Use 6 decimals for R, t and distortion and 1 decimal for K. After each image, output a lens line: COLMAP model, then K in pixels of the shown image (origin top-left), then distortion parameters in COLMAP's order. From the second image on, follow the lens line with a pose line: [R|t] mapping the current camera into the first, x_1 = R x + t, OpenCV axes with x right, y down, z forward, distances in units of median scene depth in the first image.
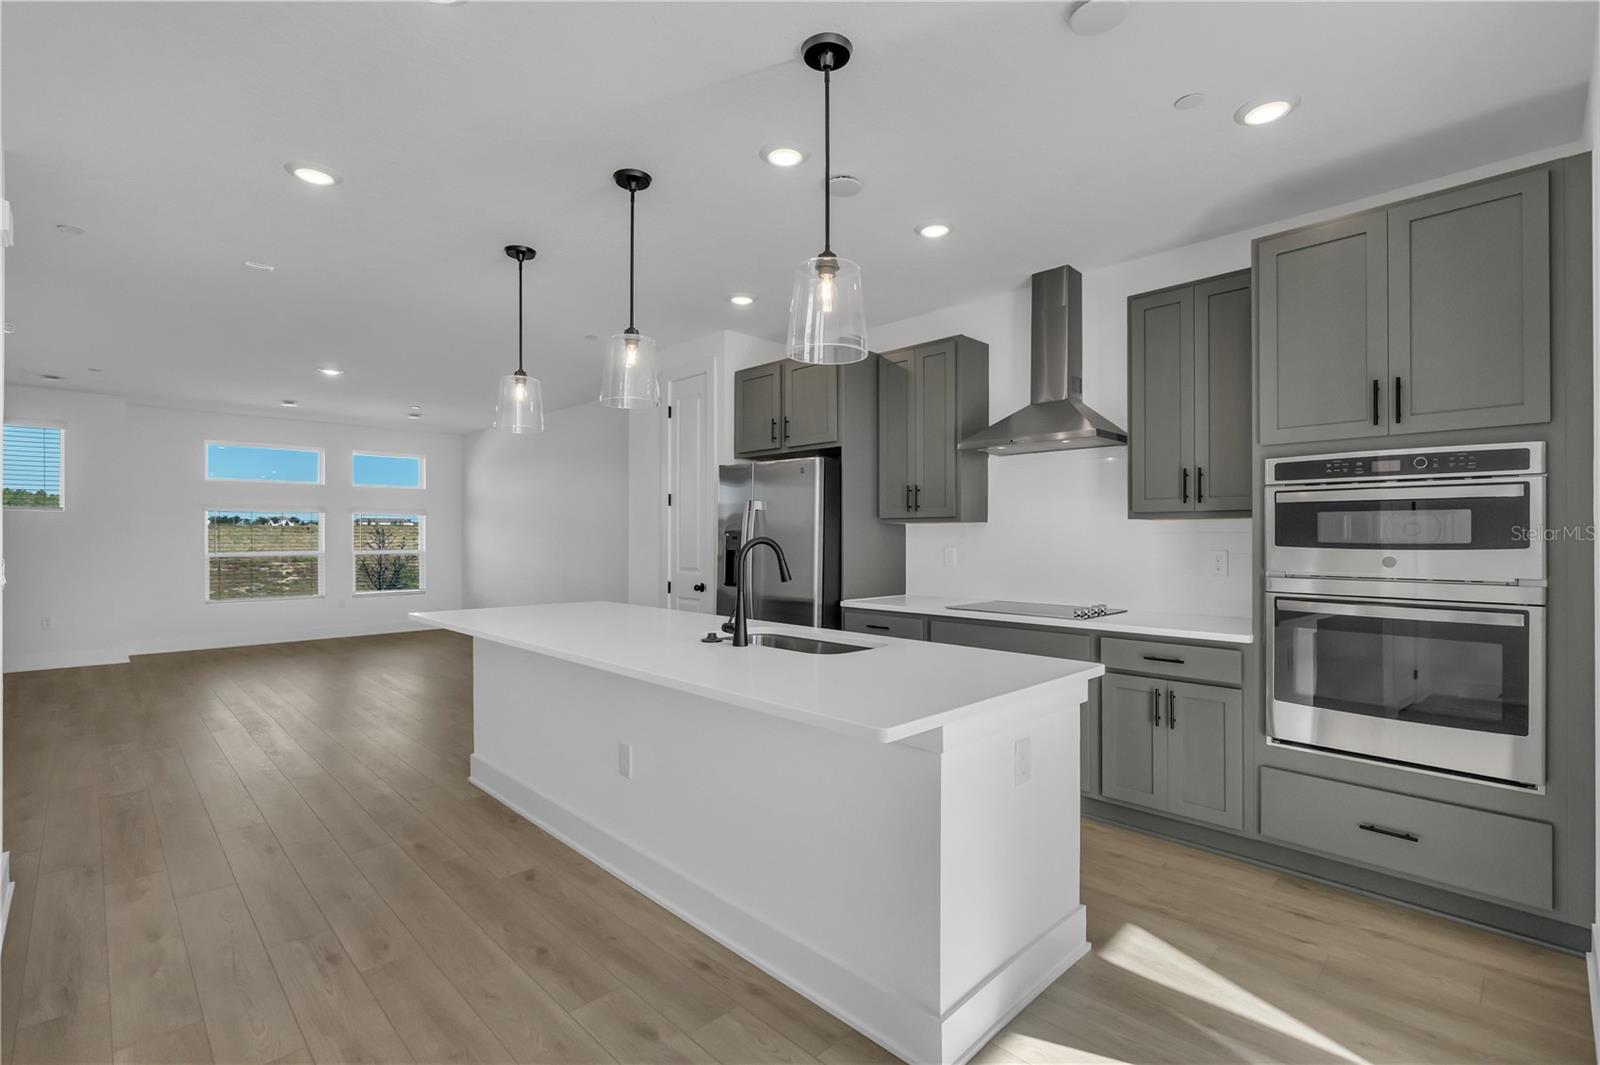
lens RADIAL K [[730.0, 0, 800.6], [0, 730.0, 539.1], [0, 0, 1]] dist [-0.006972, 0.004657]
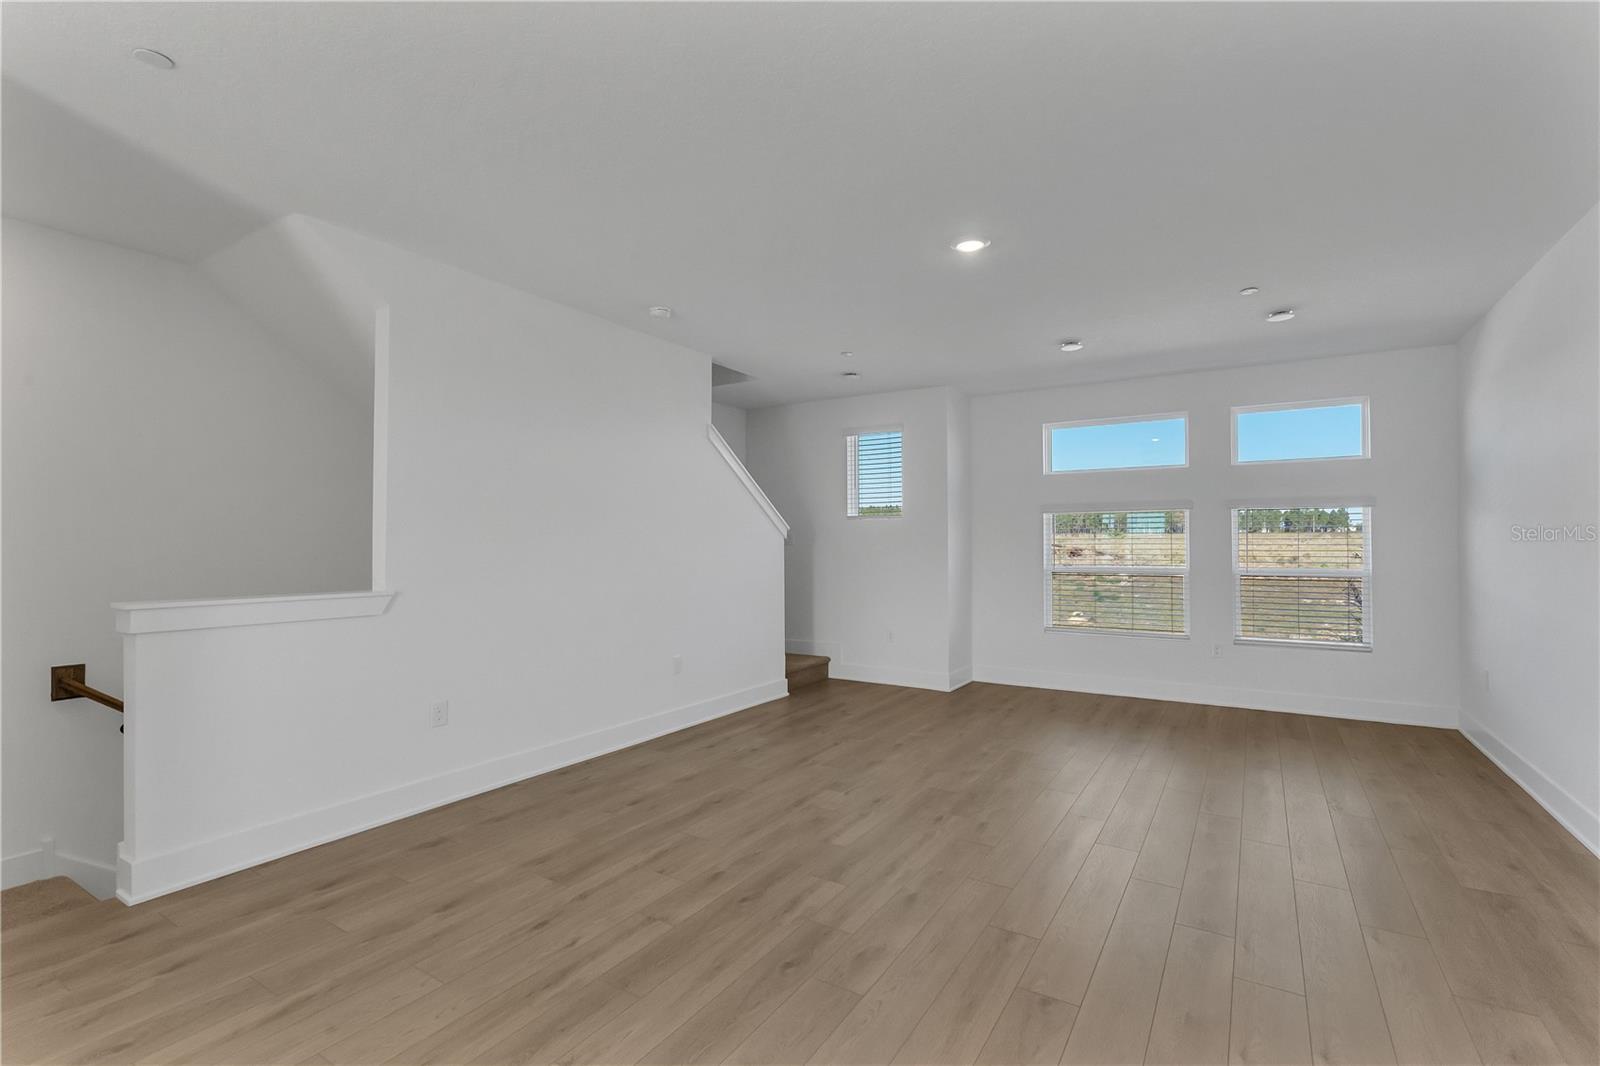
lens RADIAL K [[730.0, 0, 800.6], [0, 730.0, 539.6], [0, 0, 1]] dist [-0.006972, 0.004657]
pose [[0.231395, -0.006507, -0.972838, -0.117575], [-0.002240, 0.999971, -0.007222, -0.004406], [0.972857, 0.003850, 0.231374, 0.608844]]
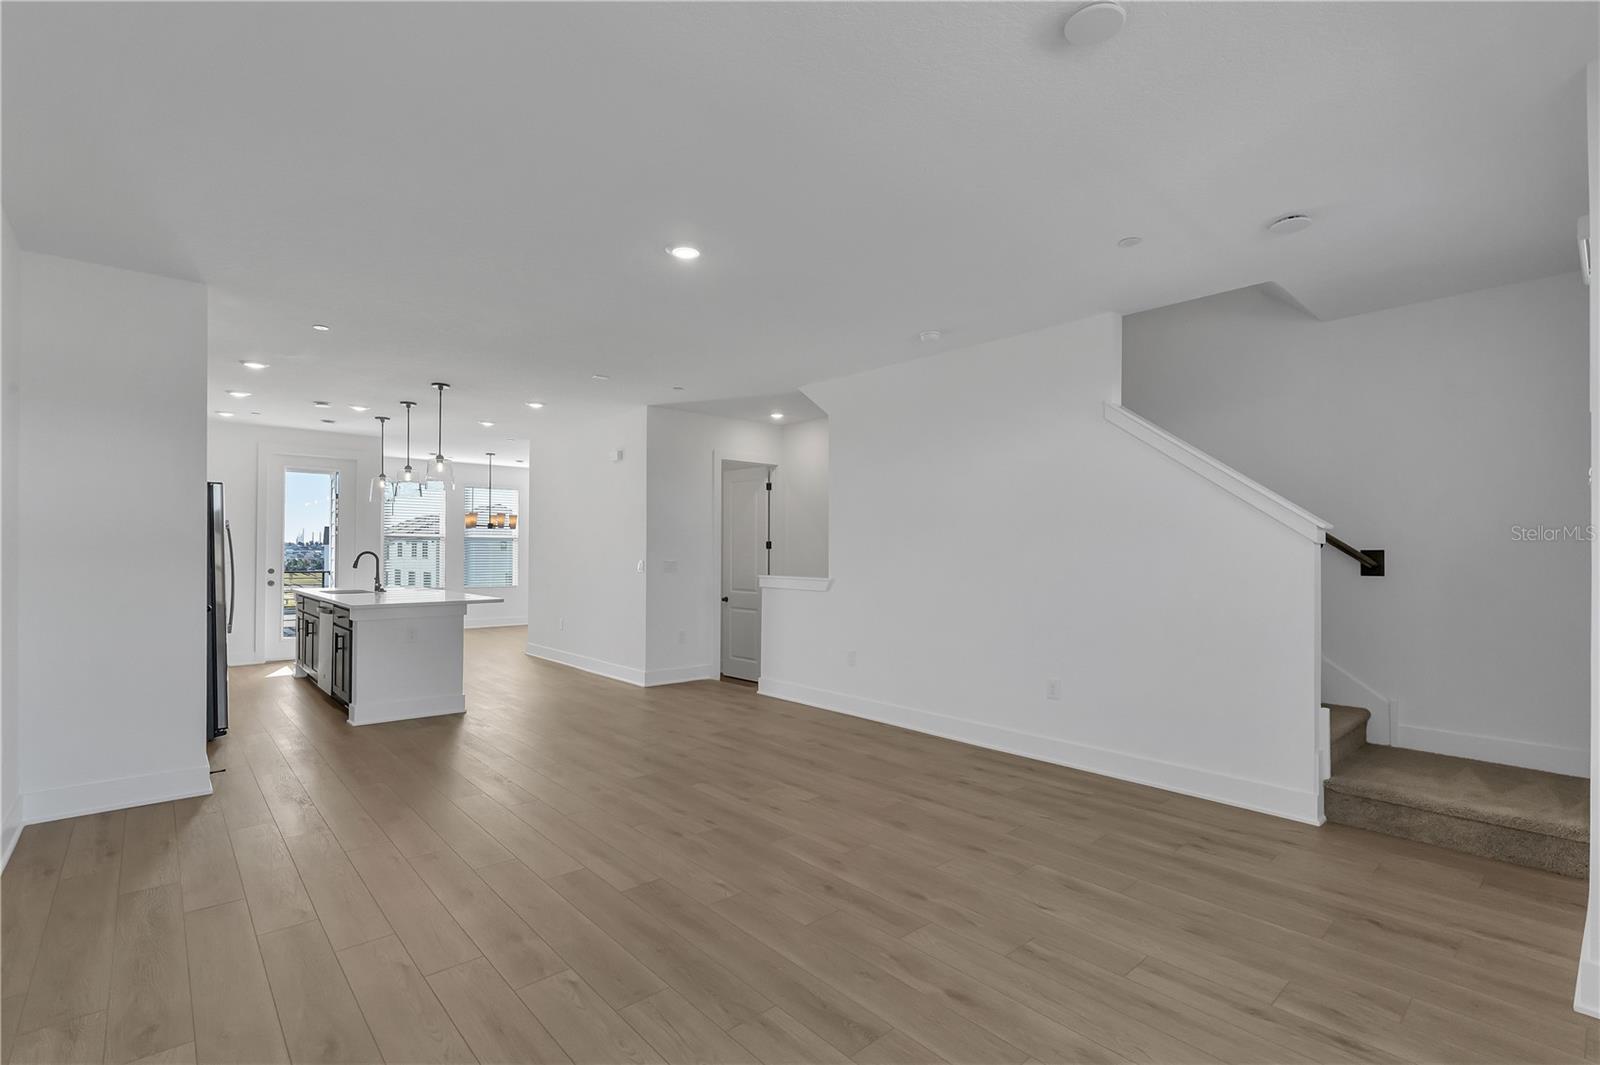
lens RADIAL K [[730.0, 0, 800.6], [0, 730.0, 539.1], [0, 0, 1]] dist [-0.006972, 0.004657]
pose [[-0.998805, -0.004491, 0.048671, -0.606613], [-0.005342, 0.999835, -0.017383, -0.004183], [-0.048584, -0.017622, -0.998664, 1.240624]]
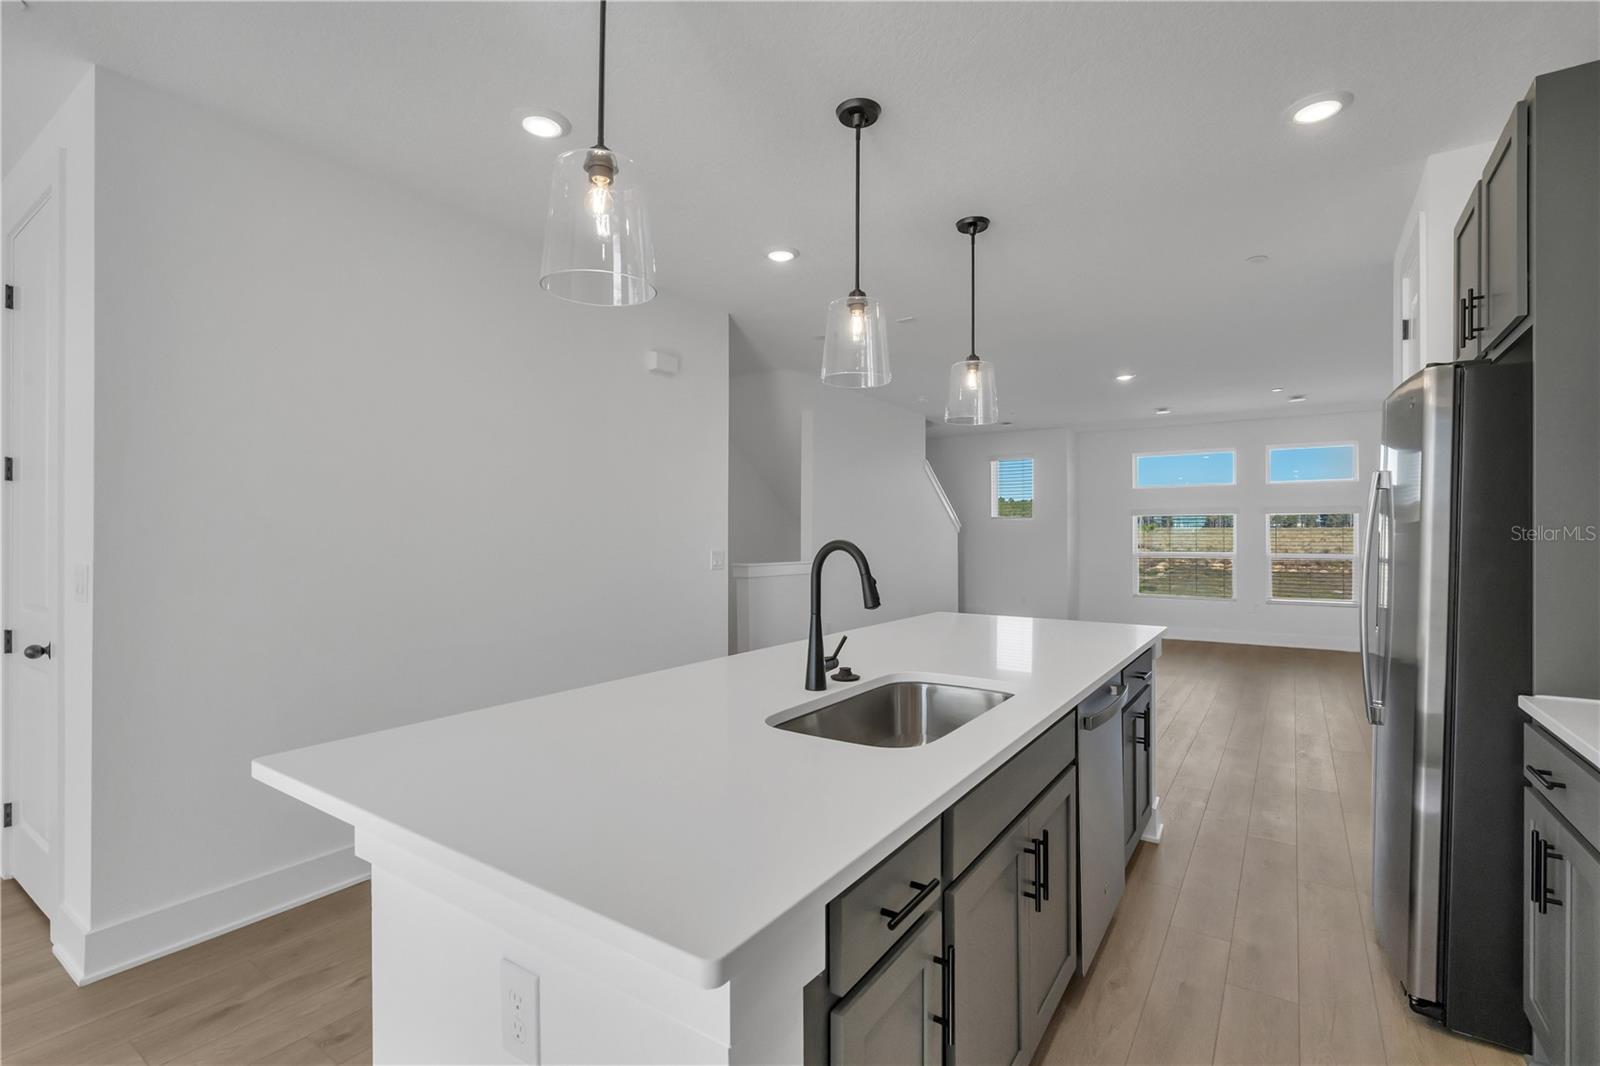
lens RADIAL K [[730.0, 0, 800.6], [0, 730.0, 539.6], [0, 0, 1]] dist [-0.006972, 0.004657]
pose [[0.201372, 0.002795, -0.979511, 0.213305], [-0.004370, 0.999989, 0.001955, -0.001871], [0.979505, 0.003886, 0.201382, 0.284279]]
